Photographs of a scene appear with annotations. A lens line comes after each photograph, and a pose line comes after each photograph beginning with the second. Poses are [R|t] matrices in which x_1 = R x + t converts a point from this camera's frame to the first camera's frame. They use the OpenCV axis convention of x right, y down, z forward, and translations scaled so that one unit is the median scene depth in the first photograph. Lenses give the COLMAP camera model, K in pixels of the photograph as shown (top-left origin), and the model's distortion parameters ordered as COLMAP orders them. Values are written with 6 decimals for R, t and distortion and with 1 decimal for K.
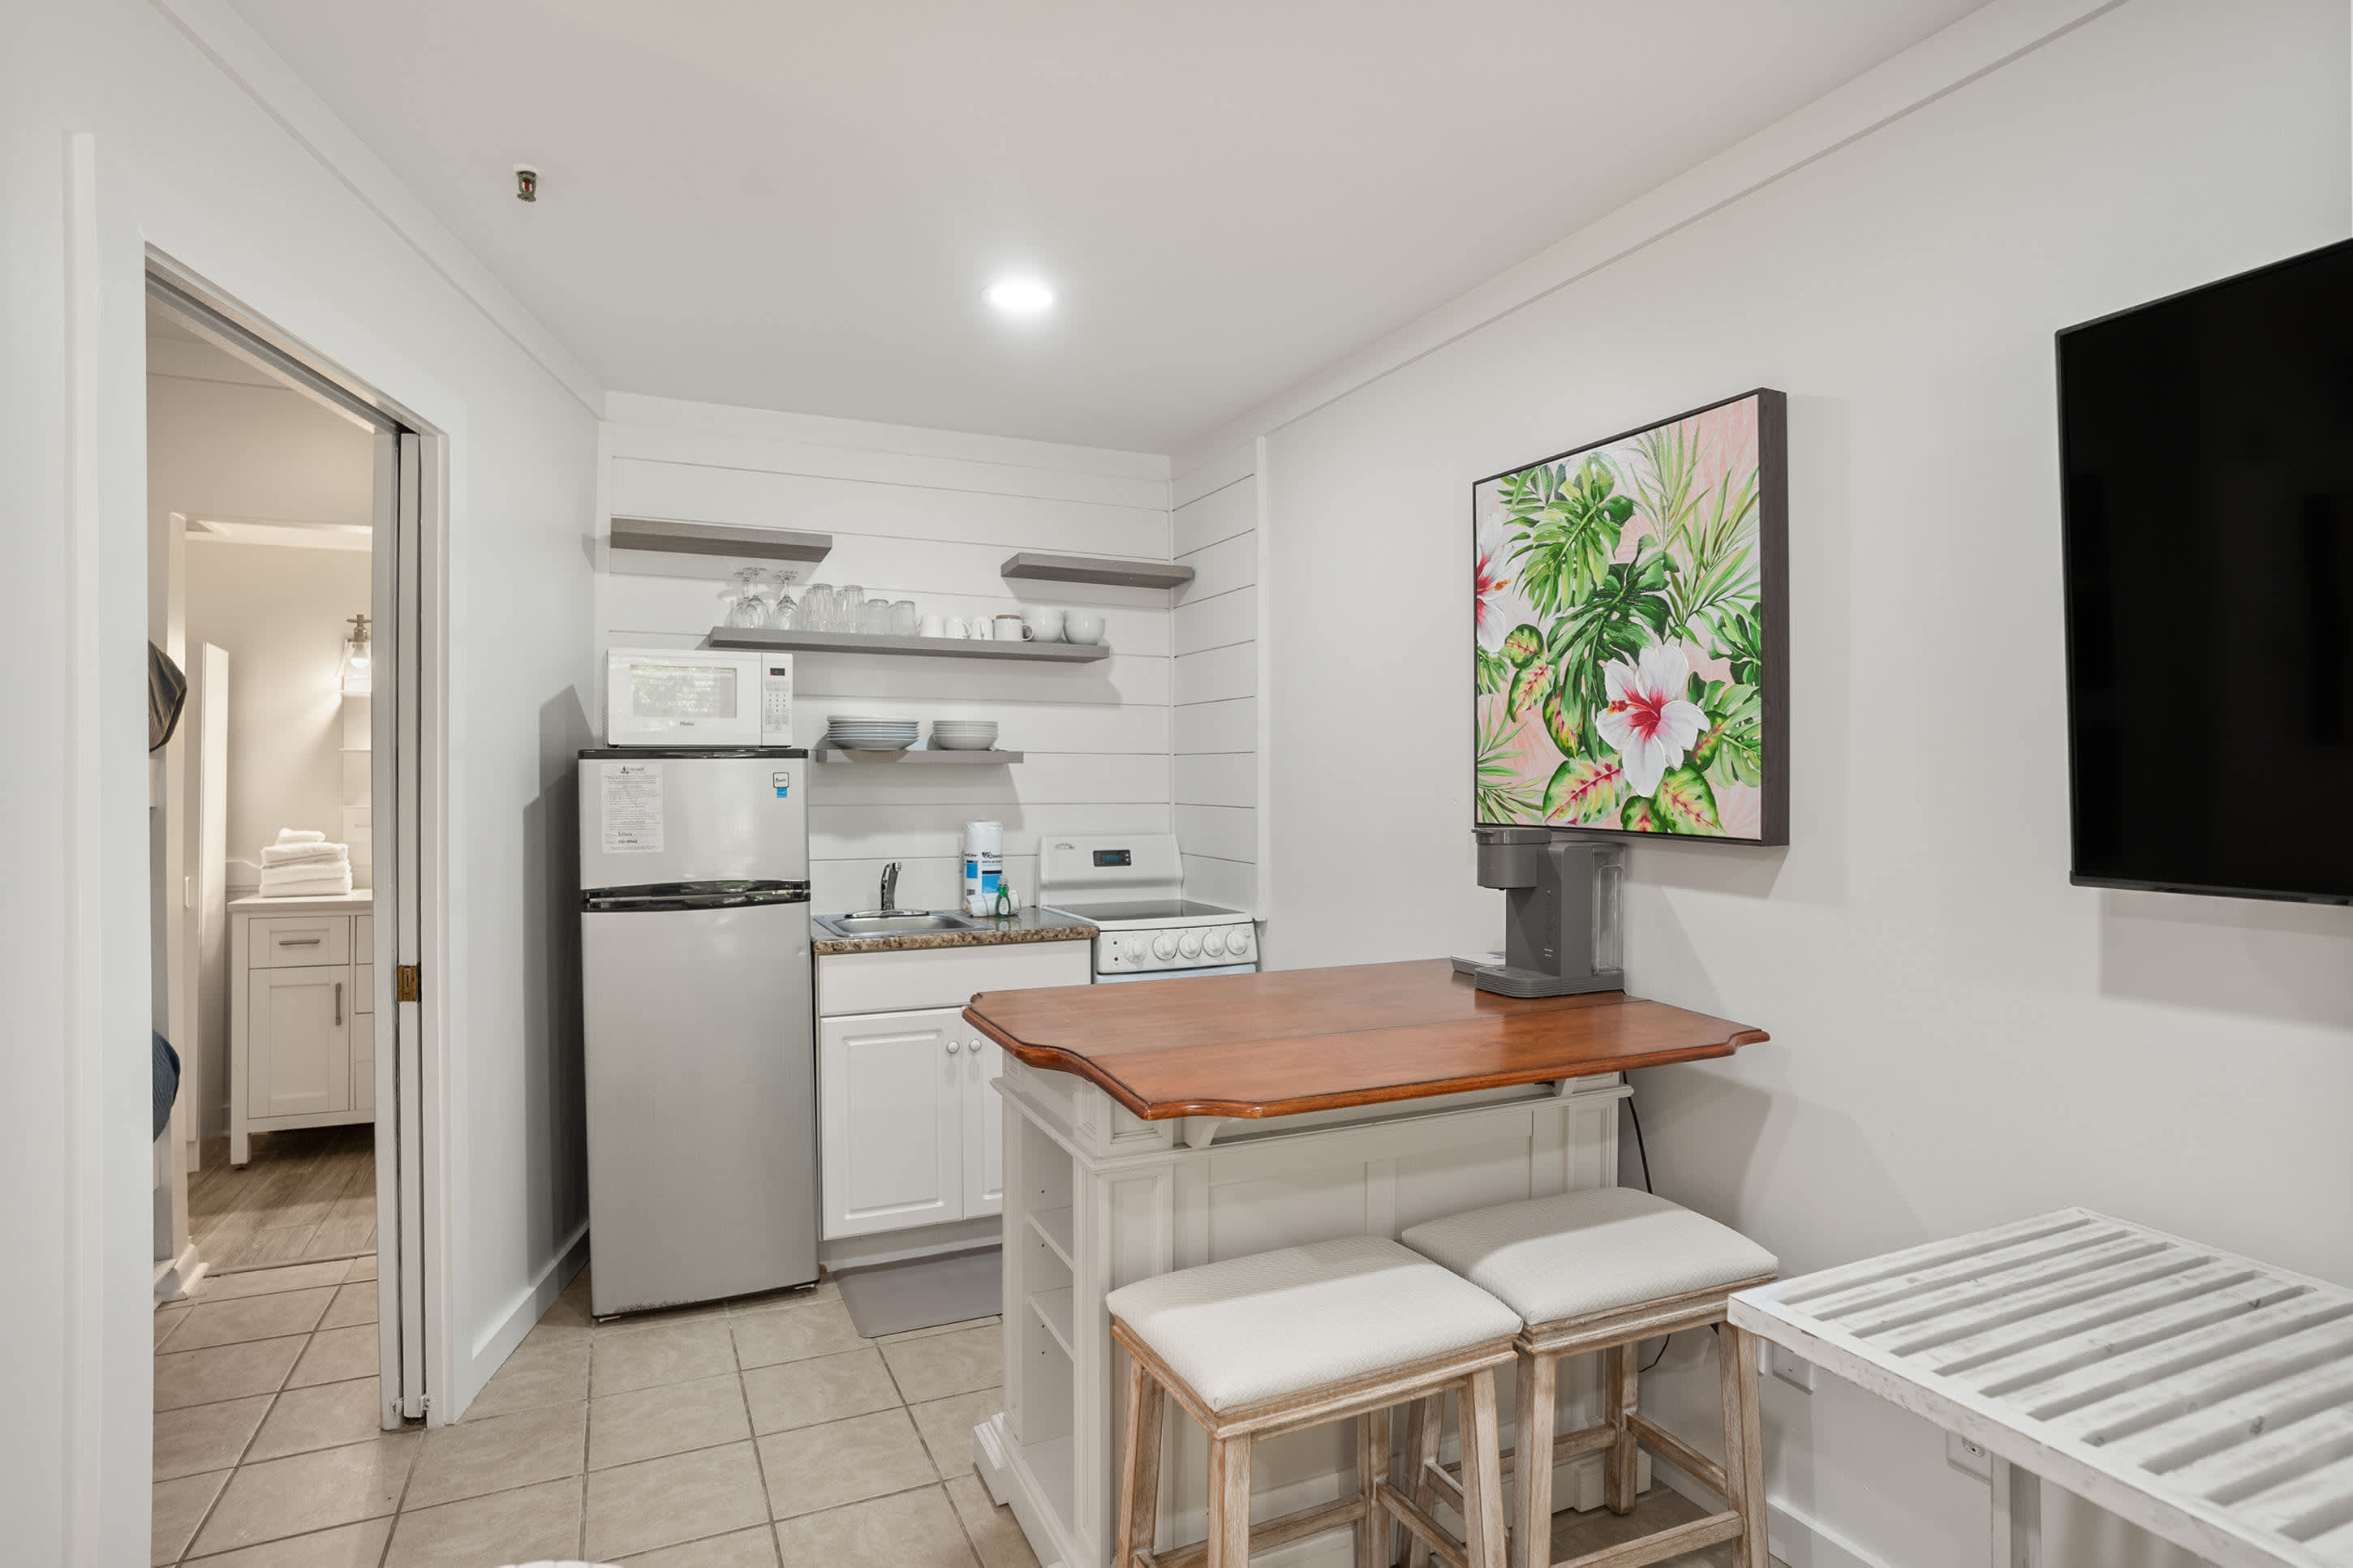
lens RADIAL K [[1235.2, 0, 1179.5], [0, 1235.2, 760.1], [0, 0, 1]] dist [-0.072400, 0.039789]
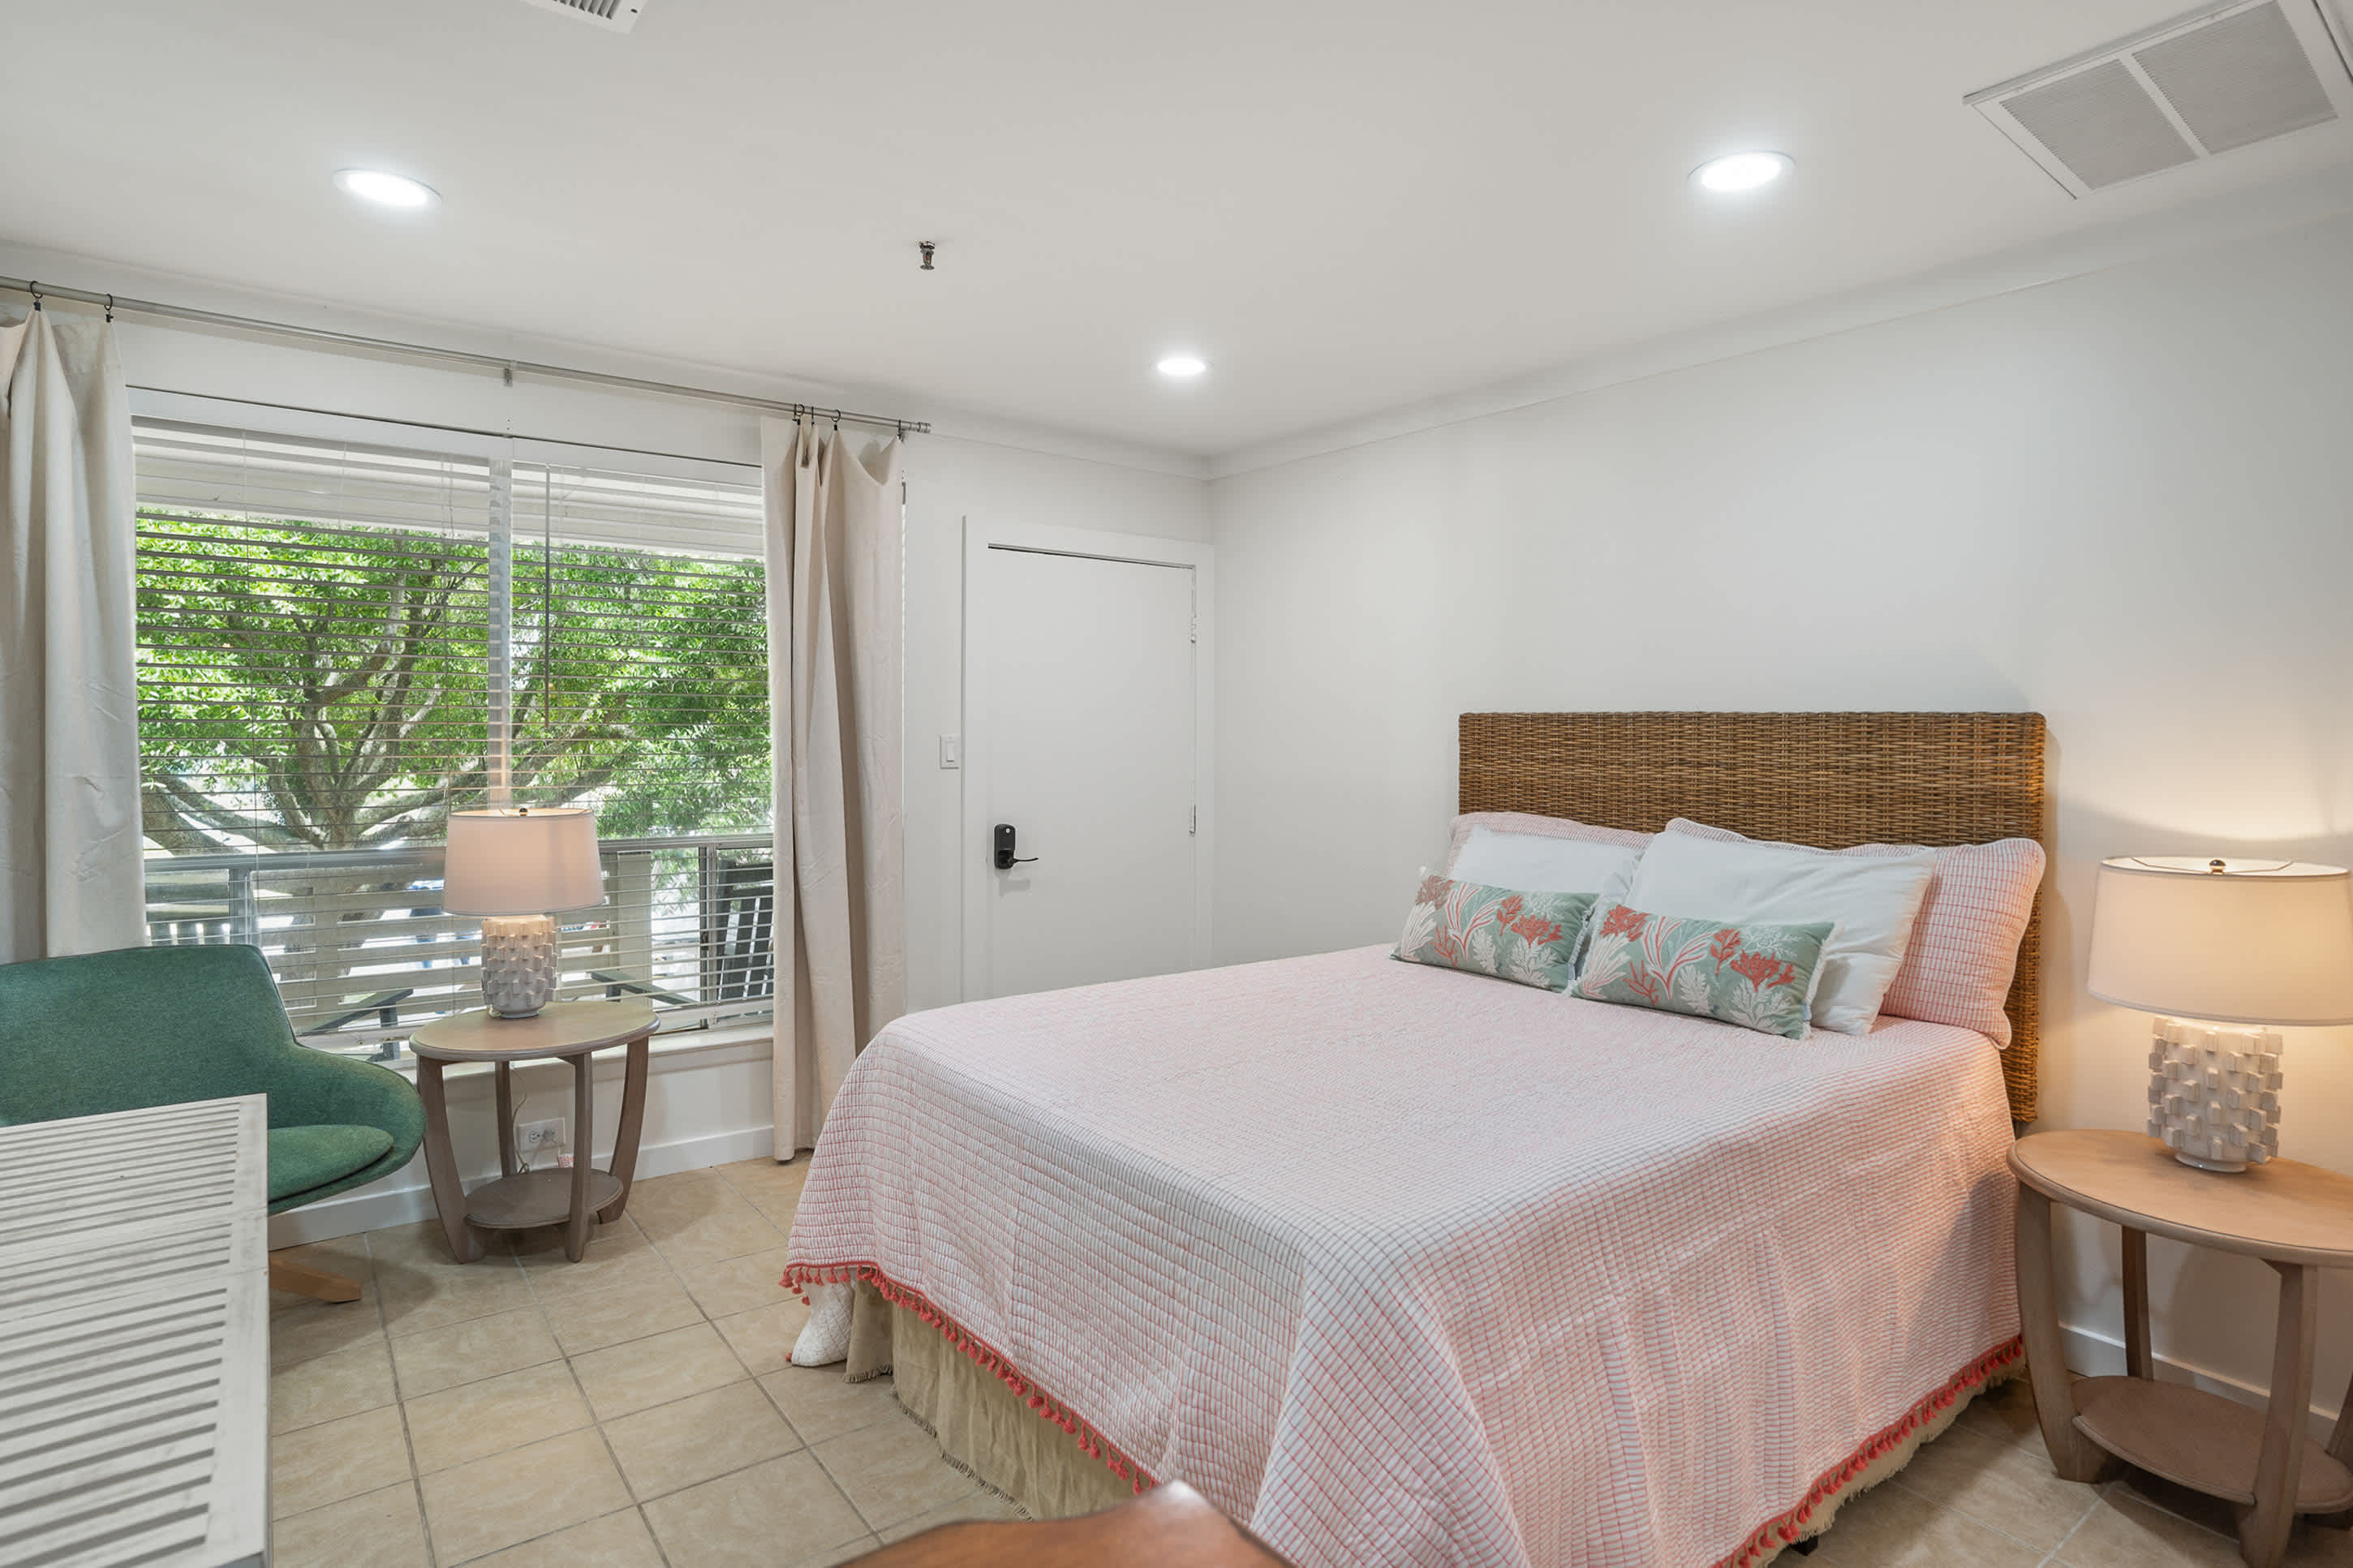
lens RADIAL K [[1235.2, 0, 1179.5], [0, 1235.2, 760.1], [0, 0, 1]] dist [-0.072400, 0.039789]
pose [[-0.978889, -0.001351, -0.204386, 0.033575], [-0.004933, 0.999843, 0.017017, -0.008721], [0.204331, 0.017666, -0.978742, 0.765805]]
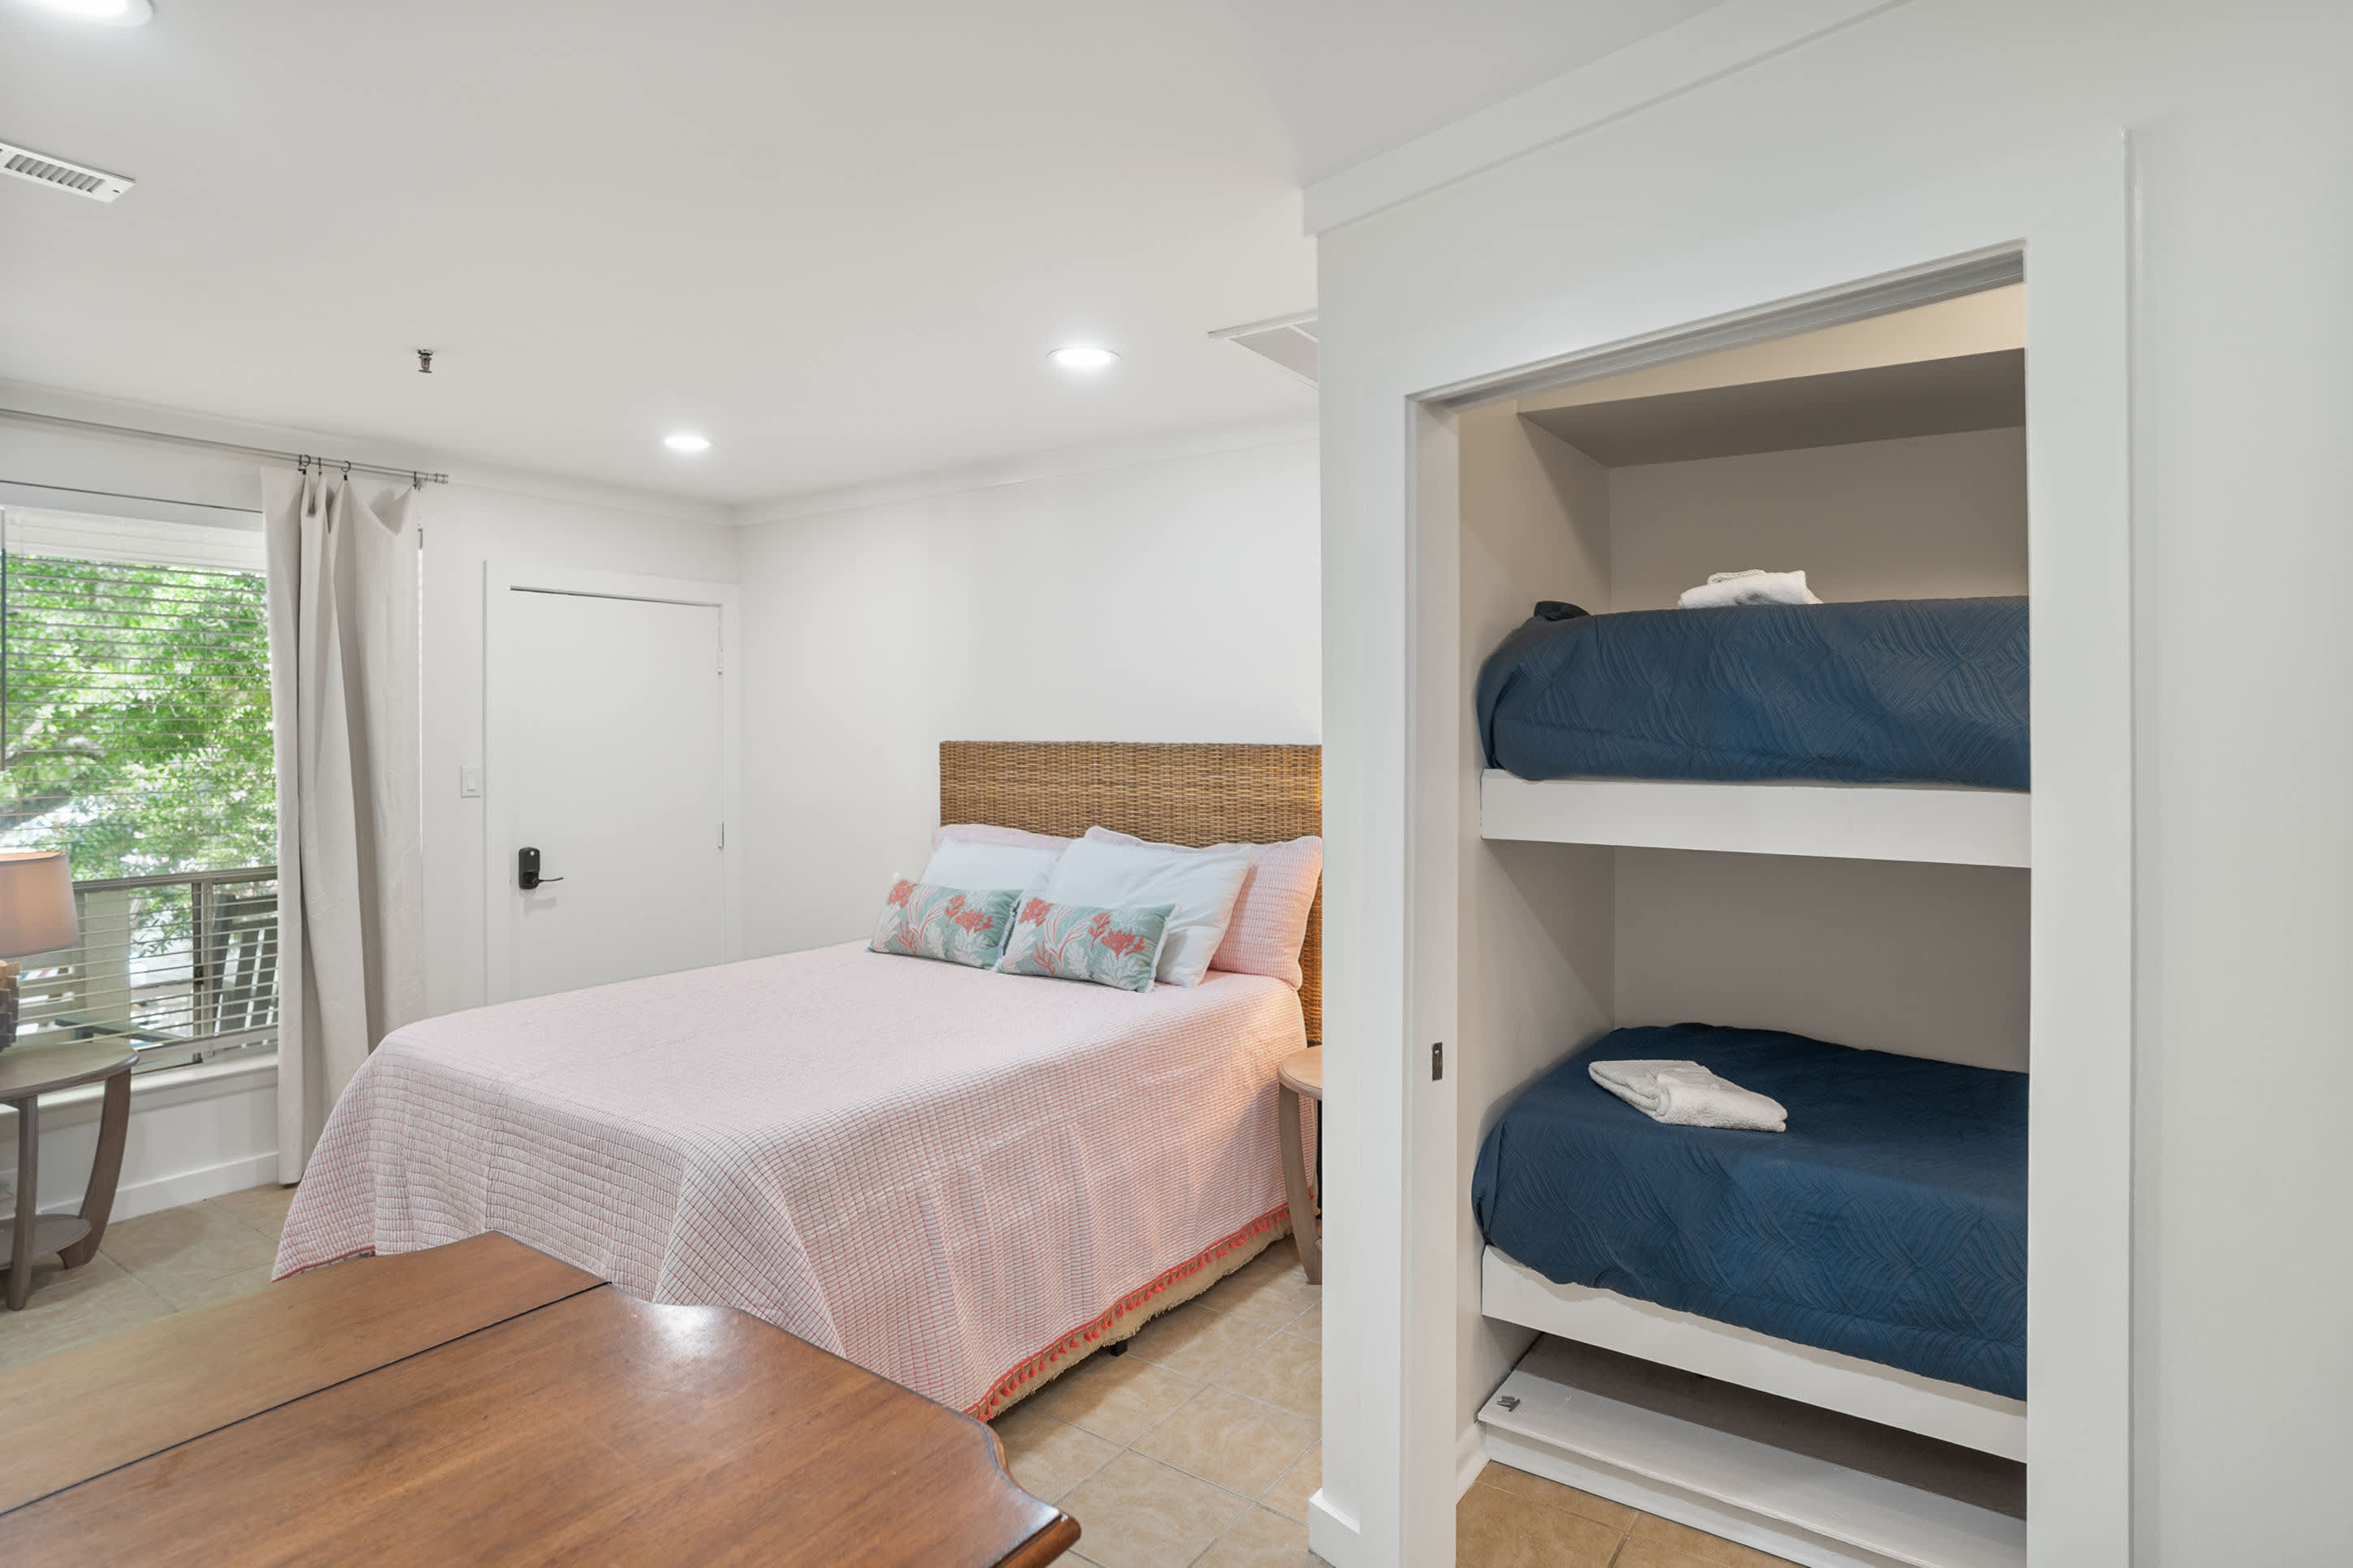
lens RADIAL K [[1246.8, 0, 1188.3], [0, 1246.8, 727.8], [0, 0, 1]] dist [-0.072667, 0.039673]
pose [[-0.867536, 0.003886, -0.497360, -0.017231], [0.008238, 0.999945, -0.006556, -0.041308], [0.497307, -0.009785, -0.867520, 1.056187]]
